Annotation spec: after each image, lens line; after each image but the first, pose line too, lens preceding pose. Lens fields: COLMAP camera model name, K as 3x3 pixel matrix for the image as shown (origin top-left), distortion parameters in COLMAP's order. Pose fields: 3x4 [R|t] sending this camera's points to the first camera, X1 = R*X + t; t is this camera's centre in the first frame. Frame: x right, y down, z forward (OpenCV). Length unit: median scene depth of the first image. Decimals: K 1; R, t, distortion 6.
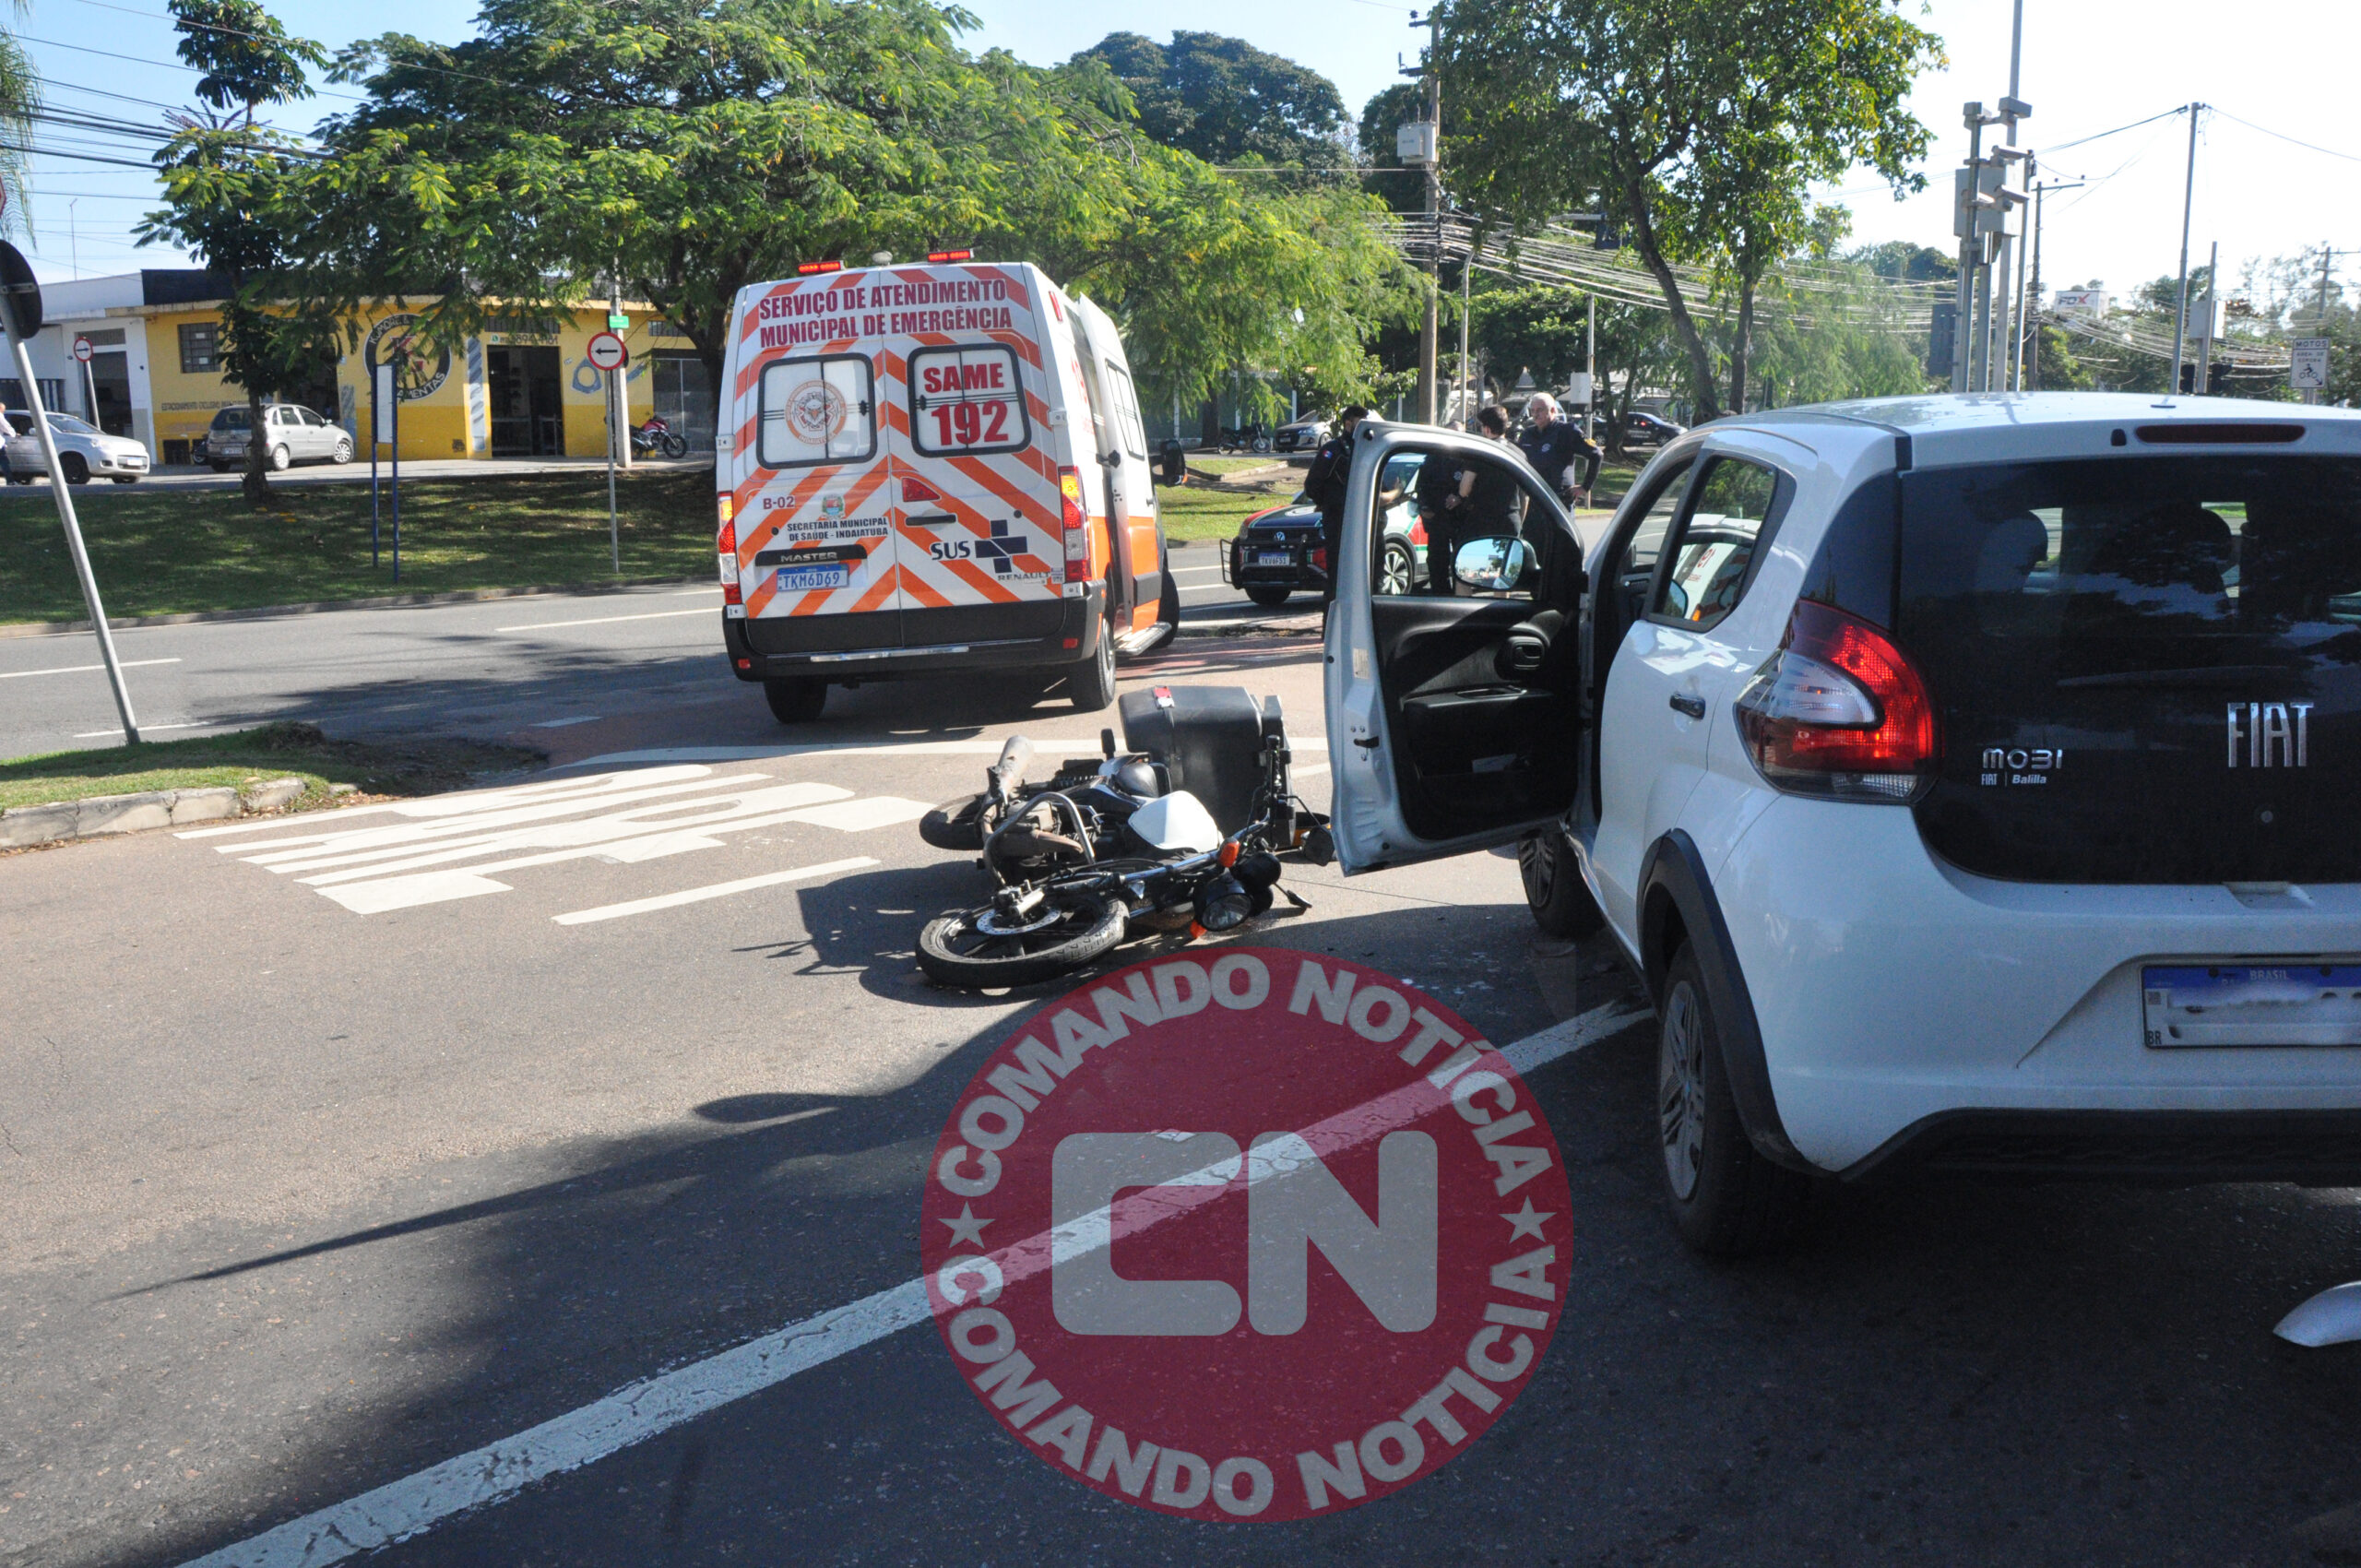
lens RADIAL K [[2097.3, 0, 1180.5], [0, 2097.3, 784.0], [0, 0, 1]] dist [-0.208396, 0.280879]
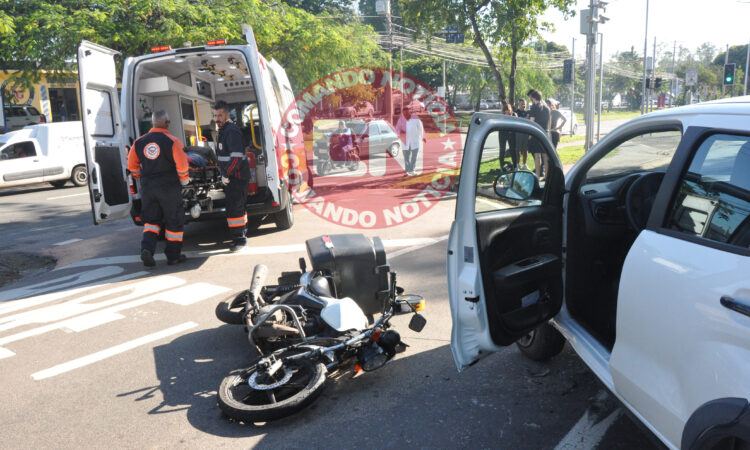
lens RADIAL K [[647.1, 0, 377.1], [0, 647.1, 255.5], [0, 0, 1]] dist [-0.133407, 0.078568]
pose [[0.991944, -0.052749, 0.115174, -0.014688], [0.046145, 0.997175, 0.059269, -0.027185], [-0.117975, -0.053477, 0.991576, 0.143657]]
